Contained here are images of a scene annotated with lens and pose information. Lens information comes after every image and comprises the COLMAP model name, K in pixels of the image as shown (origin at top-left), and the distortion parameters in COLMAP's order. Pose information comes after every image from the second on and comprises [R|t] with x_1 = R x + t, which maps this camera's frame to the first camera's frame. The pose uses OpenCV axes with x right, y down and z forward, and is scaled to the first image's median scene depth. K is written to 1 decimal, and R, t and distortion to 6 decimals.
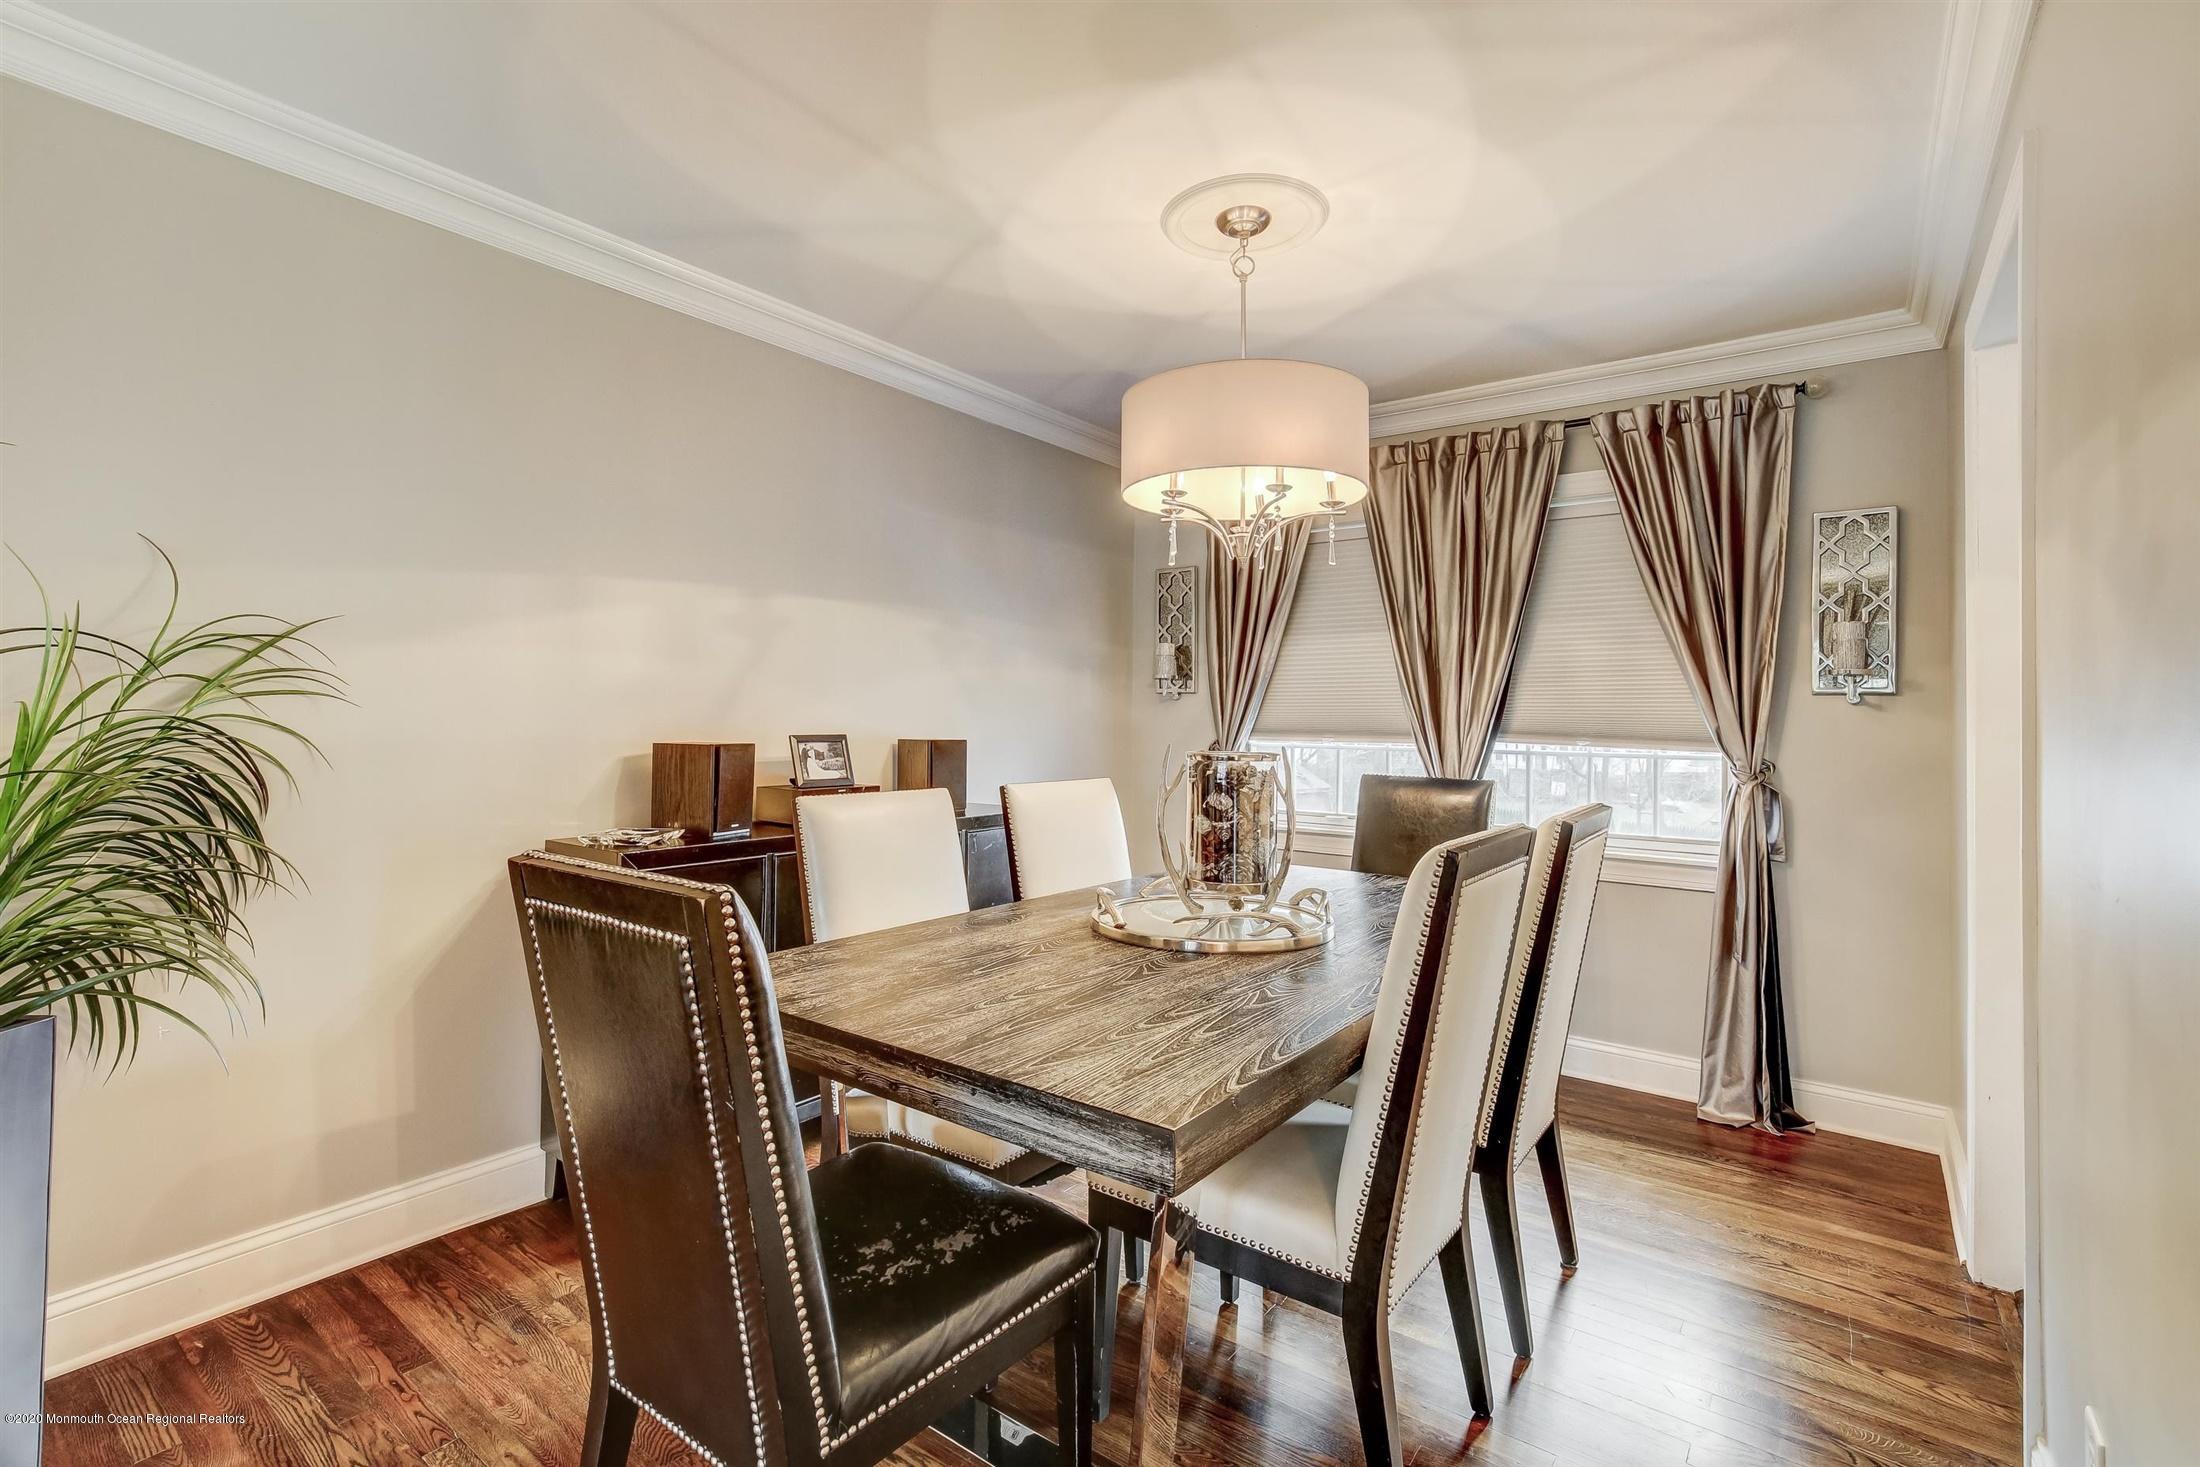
lens RADIAL K [[1005.5, 0, 1098.8], [0, 1005.5, 718.3], [0, 0, 1]] dist [-0.000260, 0.000439]
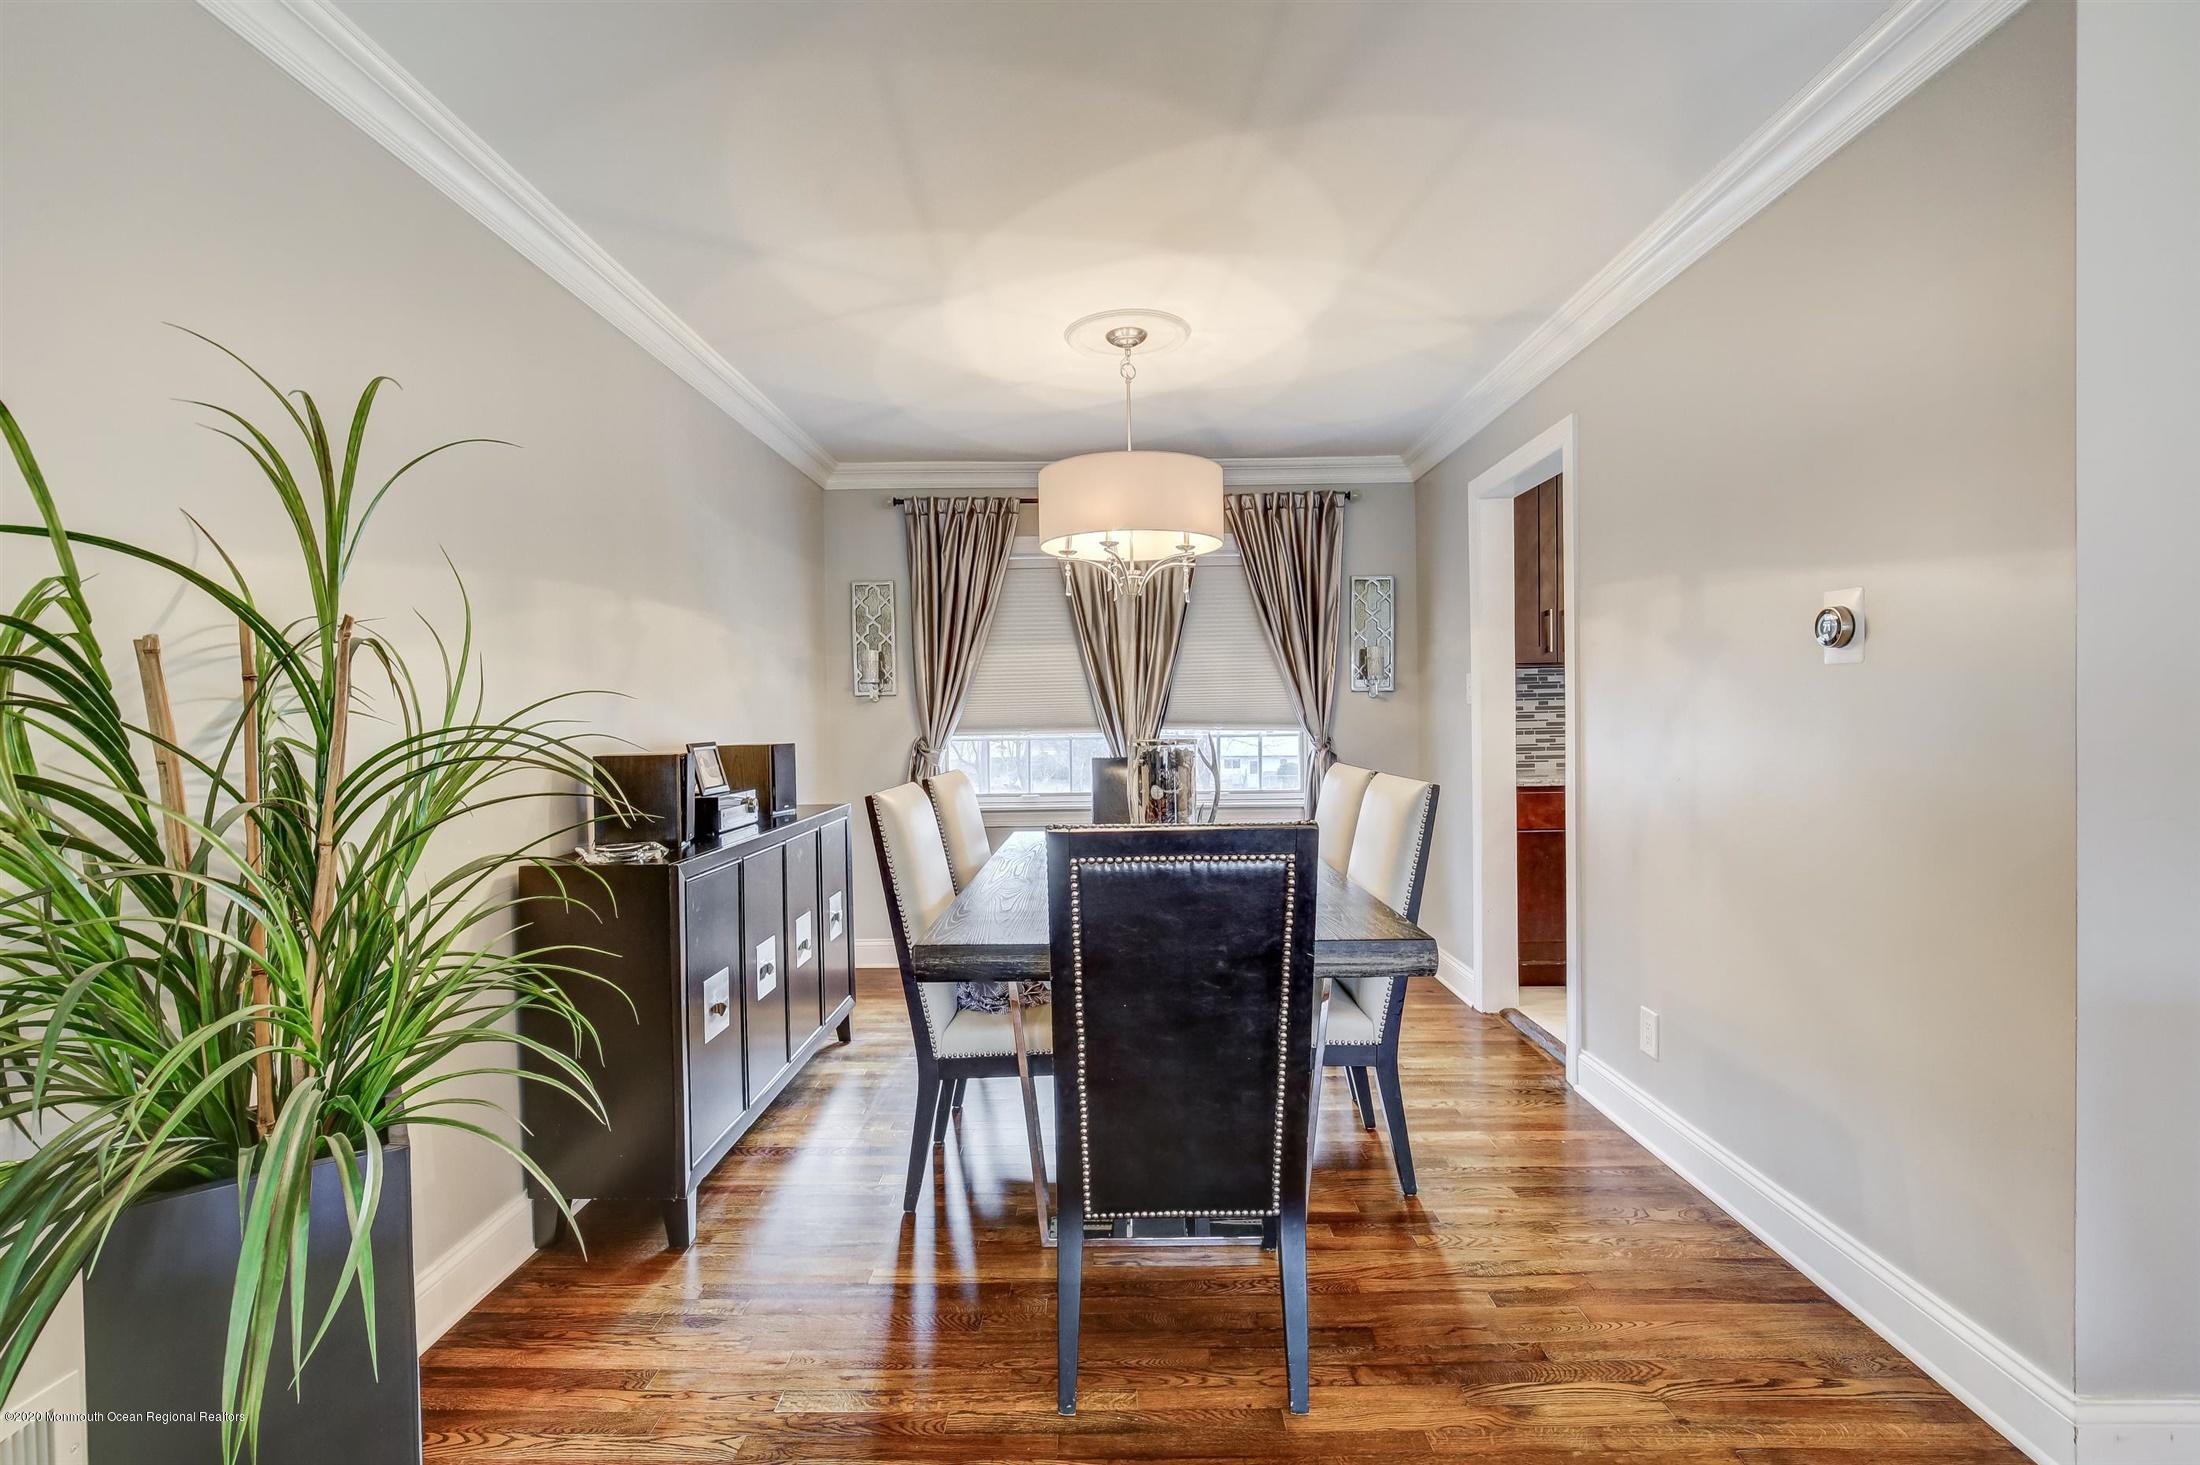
lens RADIAL K [[991.0, 0, 1101.4], [0, 991.0, 747.0], [0, 0, 1]] dist [-0.001433, -0.000042]
pose [[0.810328, -0.043865, 0.584332, -0.653879], [0.026112, 0.998907, 0.038776, -0.008409], [-0.585394, -0.016163, 0.810588, -0.039461]]
